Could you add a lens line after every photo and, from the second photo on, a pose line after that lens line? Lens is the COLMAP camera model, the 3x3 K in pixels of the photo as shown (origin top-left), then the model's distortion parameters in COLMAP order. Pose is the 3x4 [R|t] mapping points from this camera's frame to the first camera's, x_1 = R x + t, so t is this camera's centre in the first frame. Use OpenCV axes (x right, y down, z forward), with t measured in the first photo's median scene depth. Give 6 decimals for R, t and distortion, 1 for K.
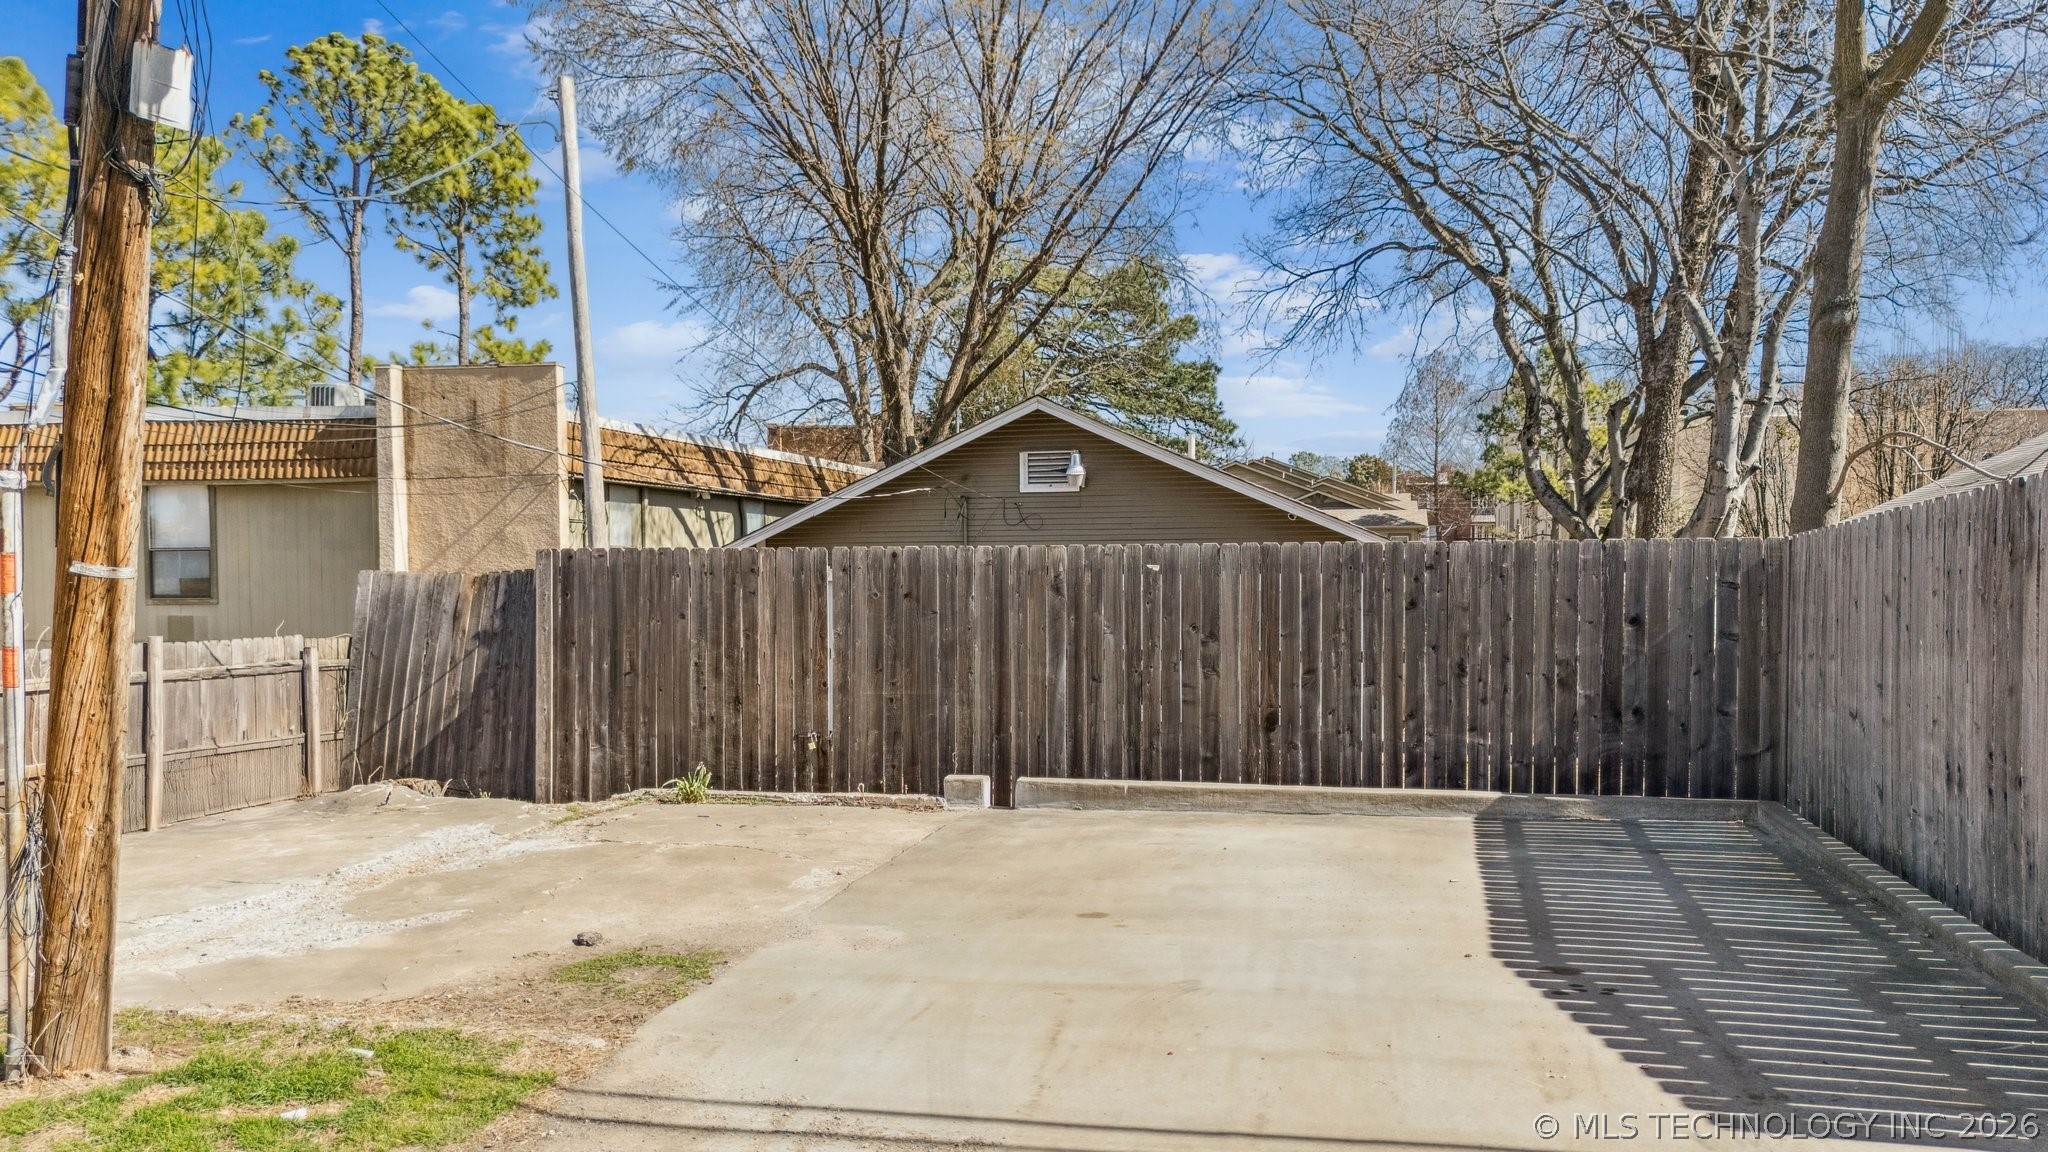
lens RADIAL K [[1558.1, 0, 1035.4], [0, 1558.1, 589.1], [0, 0, 1]] dist [0.070214, -0.045764]
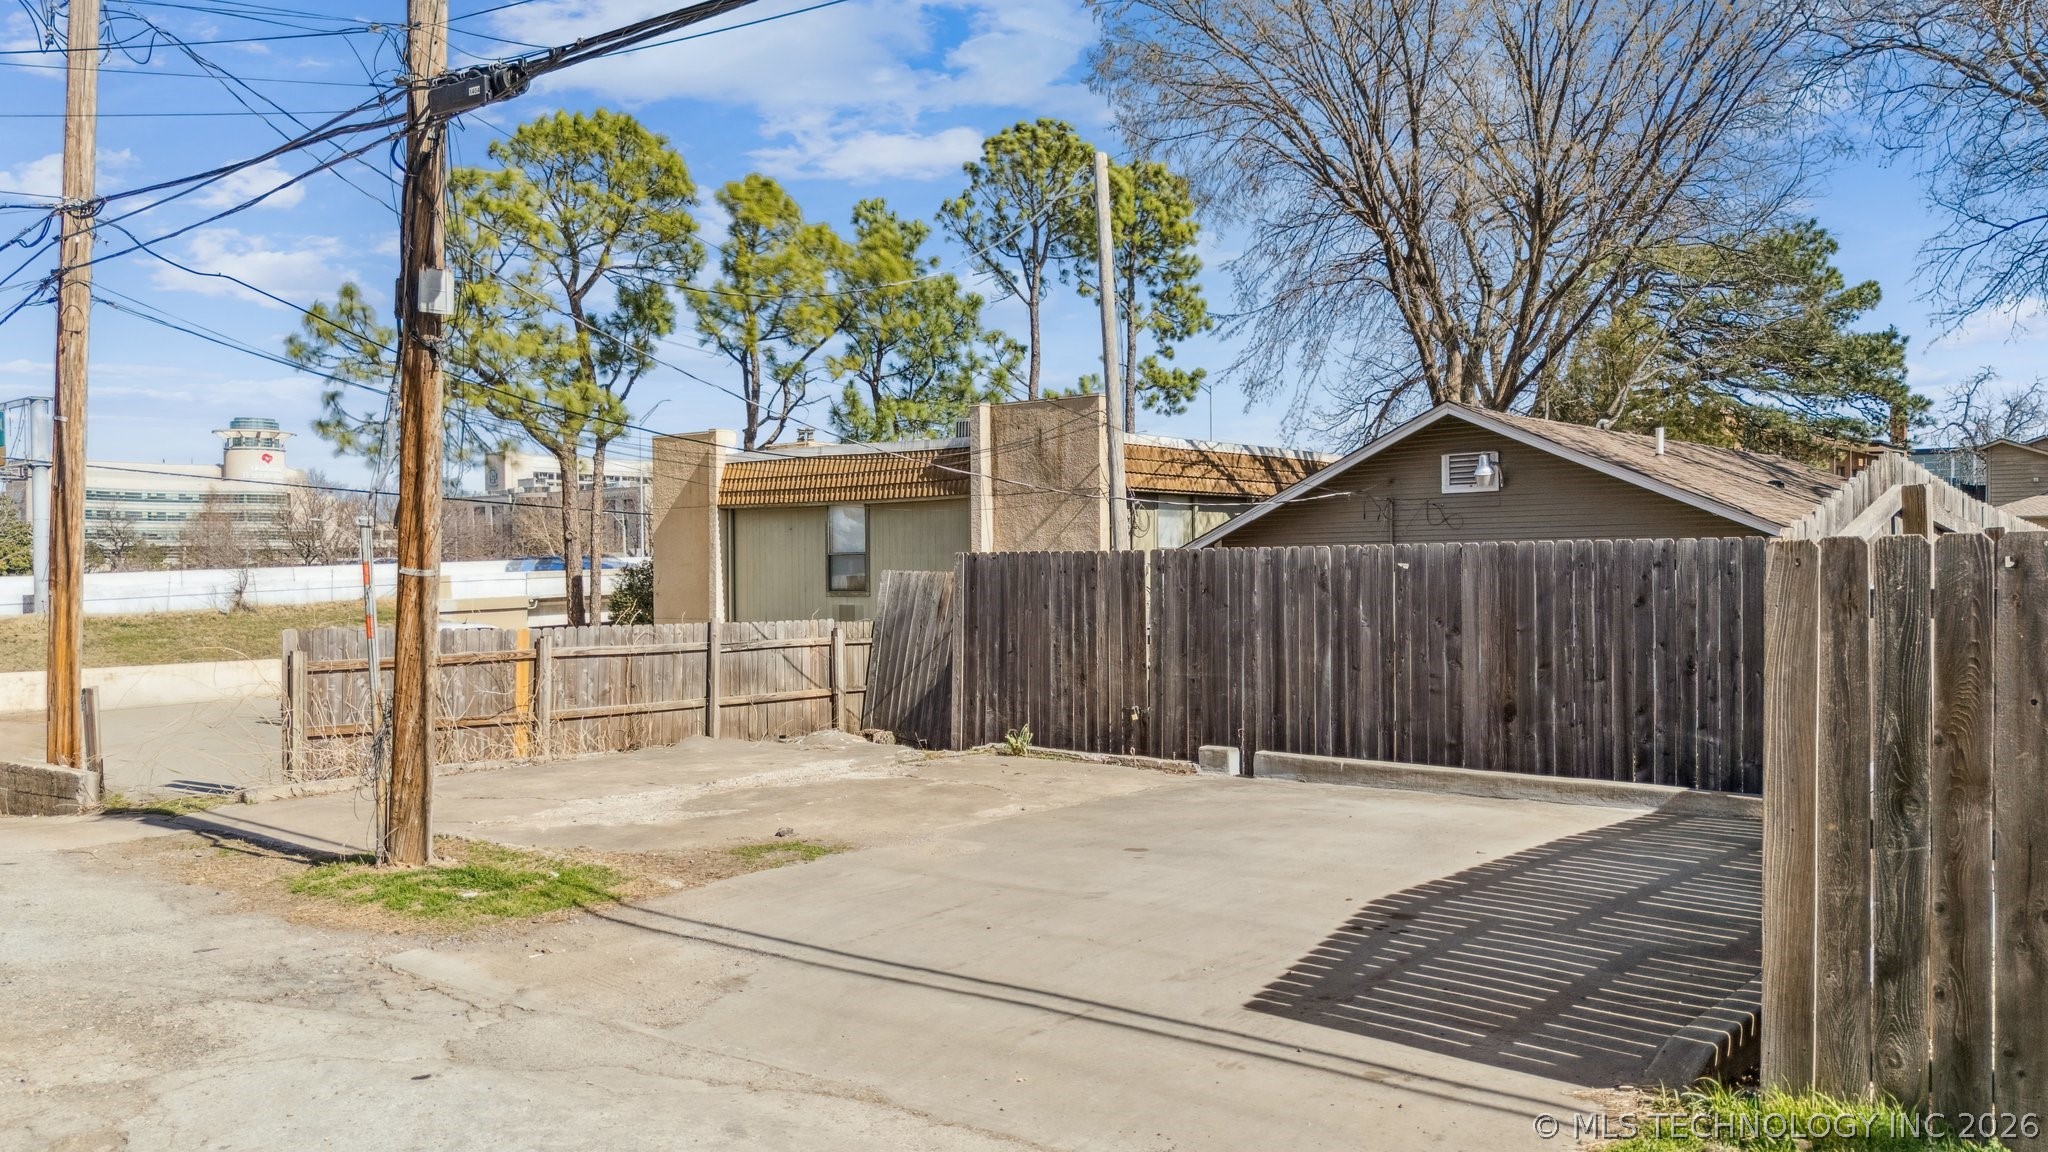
lens RADIAL K [[1558.1, 0, 1039.3], [0, 1558.1, 561.5], [0, 0, 1]] dist [0.070214, -0.045764]
pose [[0.877074, -0.005051, -0.480328, 0.379538], [-0.002790, 0.999874, -0.015608, 0.000854], [0.480347, 0.015029, 0.876950, -0.080135]]
